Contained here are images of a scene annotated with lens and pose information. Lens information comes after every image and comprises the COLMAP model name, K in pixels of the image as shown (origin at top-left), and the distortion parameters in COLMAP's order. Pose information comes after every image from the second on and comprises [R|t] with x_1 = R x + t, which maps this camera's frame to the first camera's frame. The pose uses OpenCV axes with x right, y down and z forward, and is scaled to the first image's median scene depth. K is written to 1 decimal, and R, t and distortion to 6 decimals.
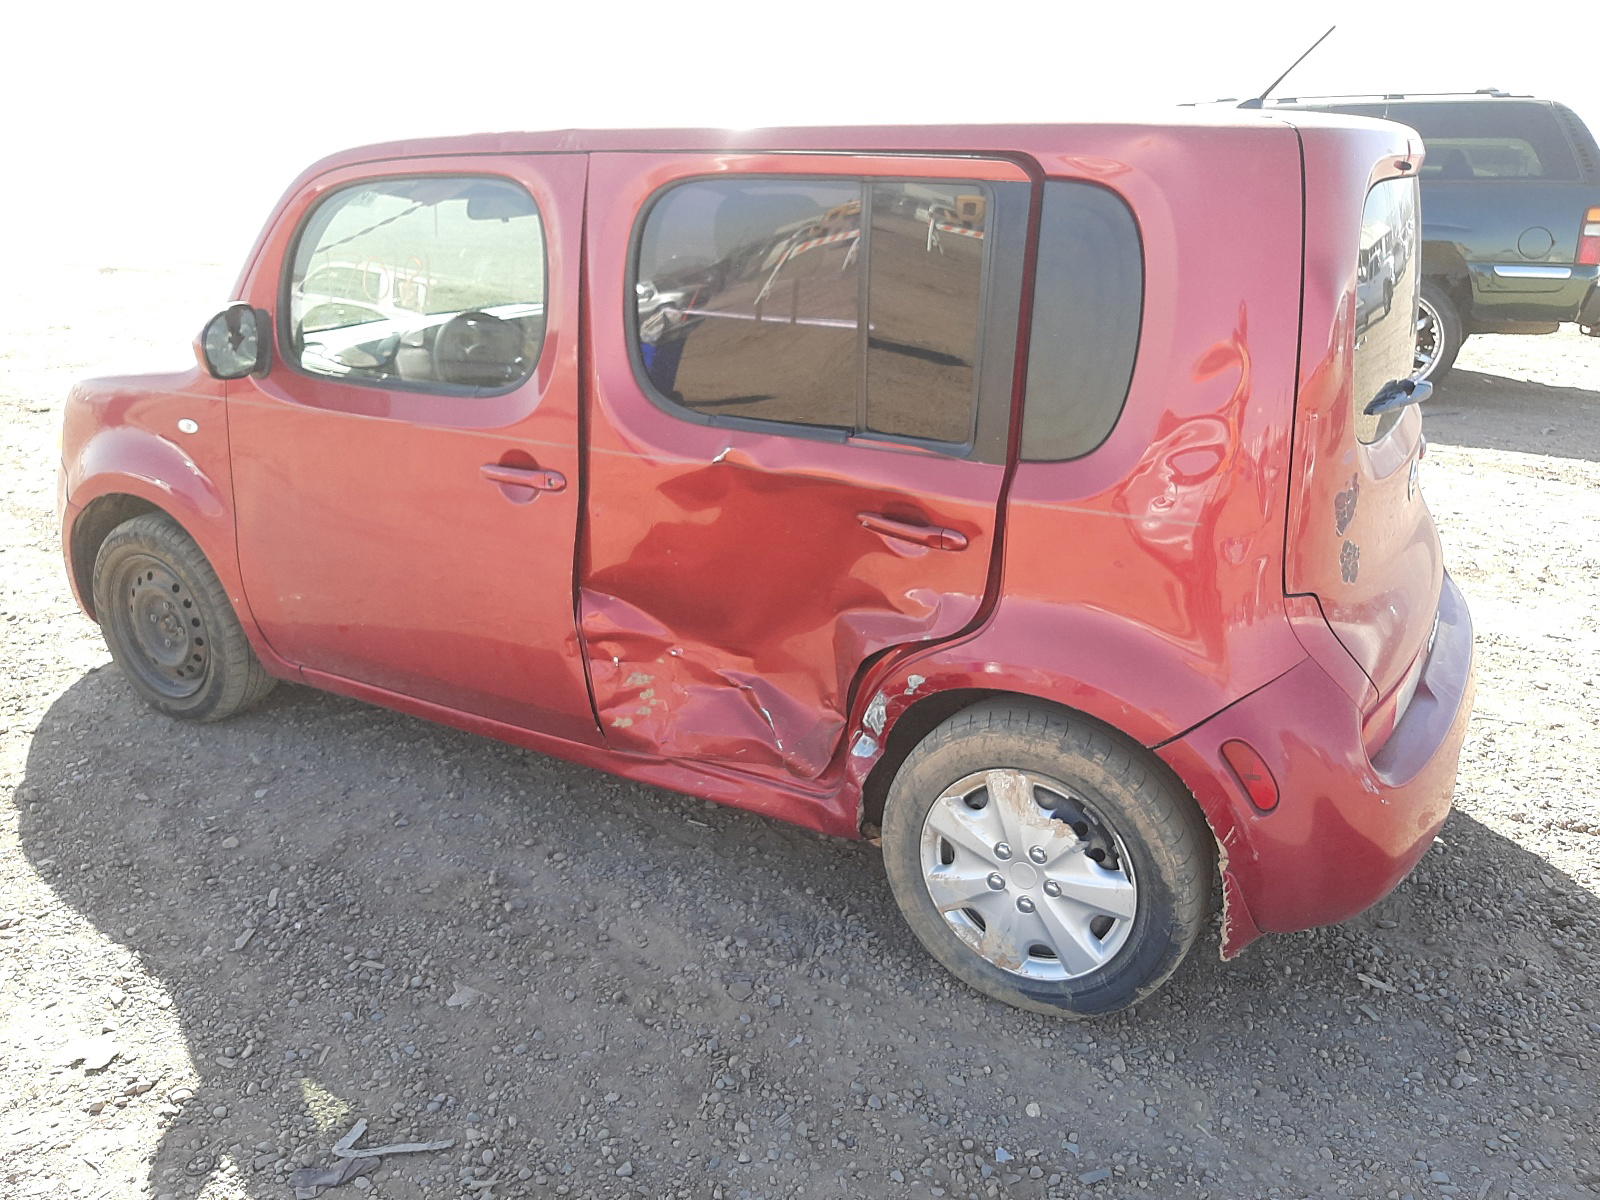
lens RADIAL K [[1206.9, 0, 800.0], [0, 1206.9, 600.0], [0, 0, 1]] dist [0.004921, -0.044476]
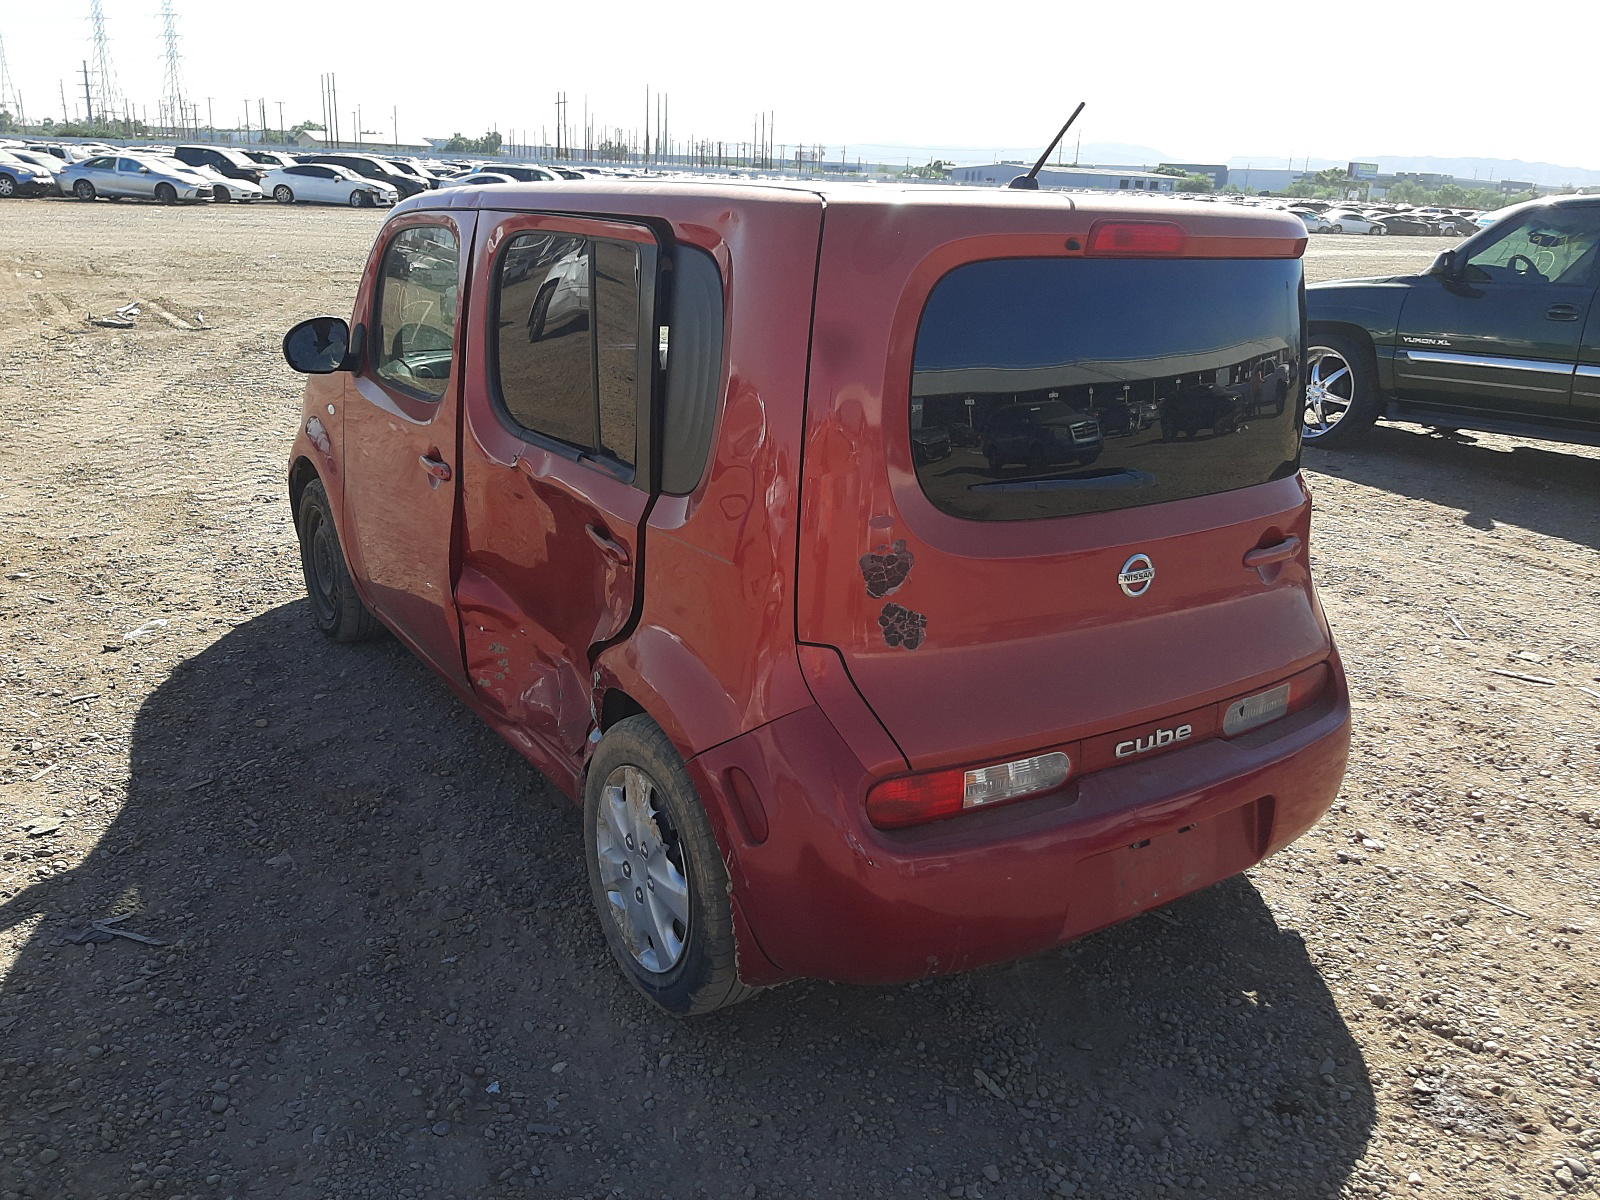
lens RADIAL K [[1188.3, 0, 800.0], [0, 1188.3, 600.0], [0, 0, 1]] dist [-0.000805, -0.043137]
pose [[0.906330, 0.159785, -0.391196, 0.611507], [-0.181630, 0.983179, -0.019222, -0.012836], [0.381544, 0.088474, 0.920107, 0.040904]]
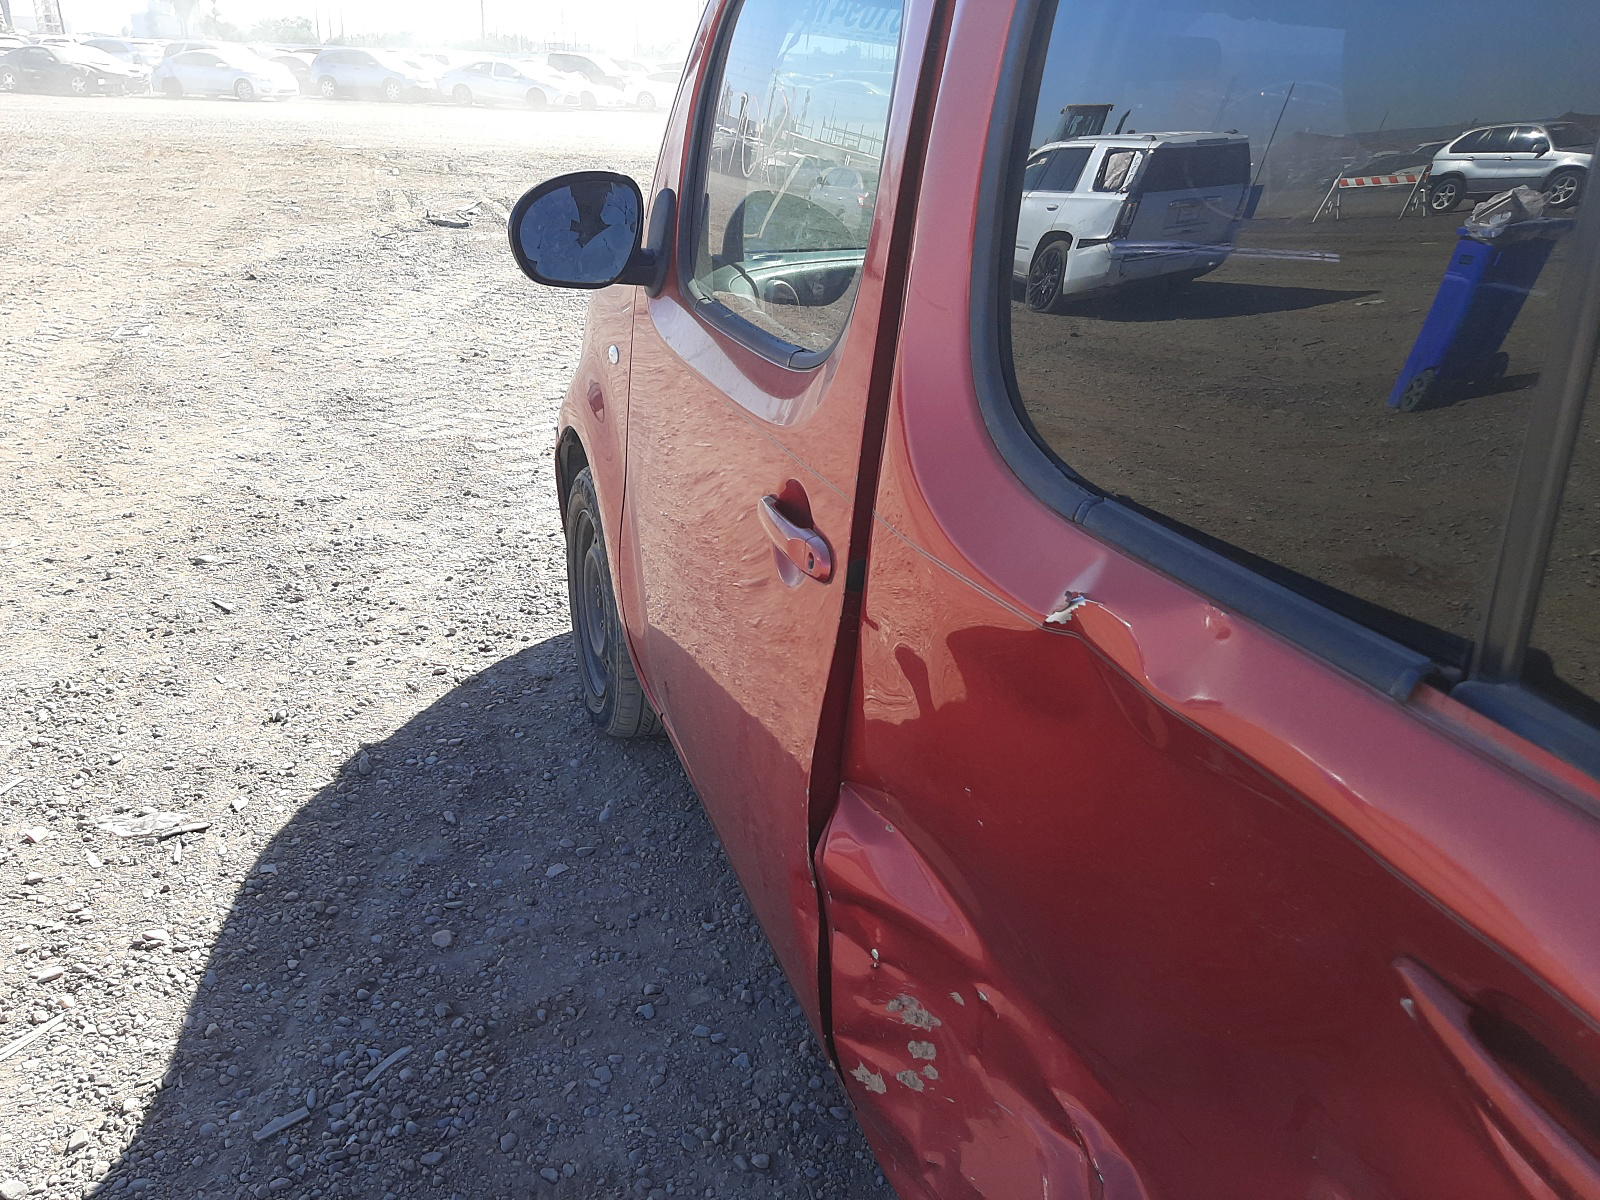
lens RADIAL K [[1232.6, 0, 800.0], [0, 1232.6, 600.0], [0, 0, 1]] dist [0.105296, -0.184288]
pose [[0.756552, 0.257348, -0.601166, 0.083709], [-0.255455, 0.962569, 0.090575, -0.124228], [0.601973, 0.085047, 0.793974, 0.611032]]
